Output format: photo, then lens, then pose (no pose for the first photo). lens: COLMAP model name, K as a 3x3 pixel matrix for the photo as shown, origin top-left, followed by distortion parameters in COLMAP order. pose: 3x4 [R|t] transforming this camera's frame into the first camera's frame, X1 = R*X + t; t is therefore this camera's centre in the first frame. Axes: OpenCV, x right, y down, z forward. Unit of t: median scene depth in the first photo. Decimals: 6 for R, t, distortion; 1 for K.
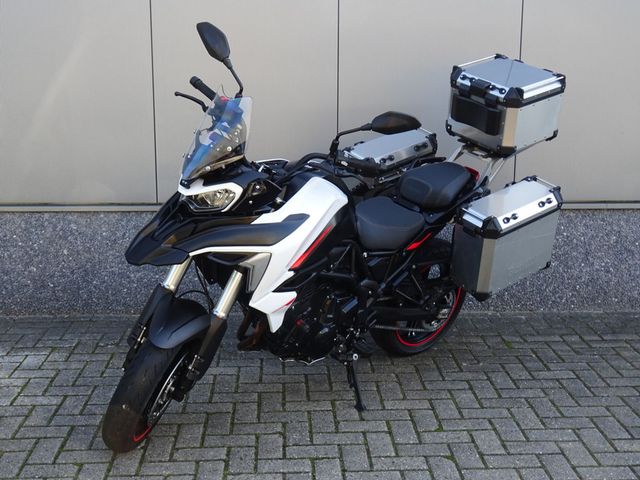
lens RADIAL K [[886.2, 0, 319.7], [0, 886.2, 240.0], [0, 0, 1]] dist [0.023654, 0.000000]
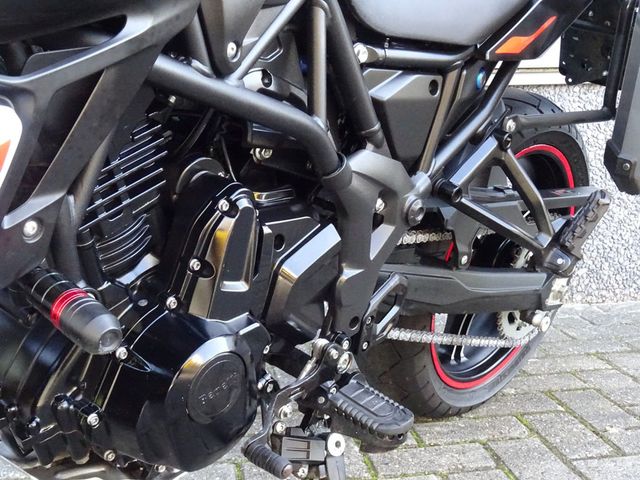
lens RADIAL K [[886.2, 0, 320.6], [0, 886.2, 239.9], [0, 0, 1]] dist [0.023654, 0.000000]
pose [[0.993452, -0.044813, 0.105094, 0.009487], [0.049526, 0.997861, -0.042665, 0.080959], [-0.102957, 0.047590, 0.993547, 0.730563]]
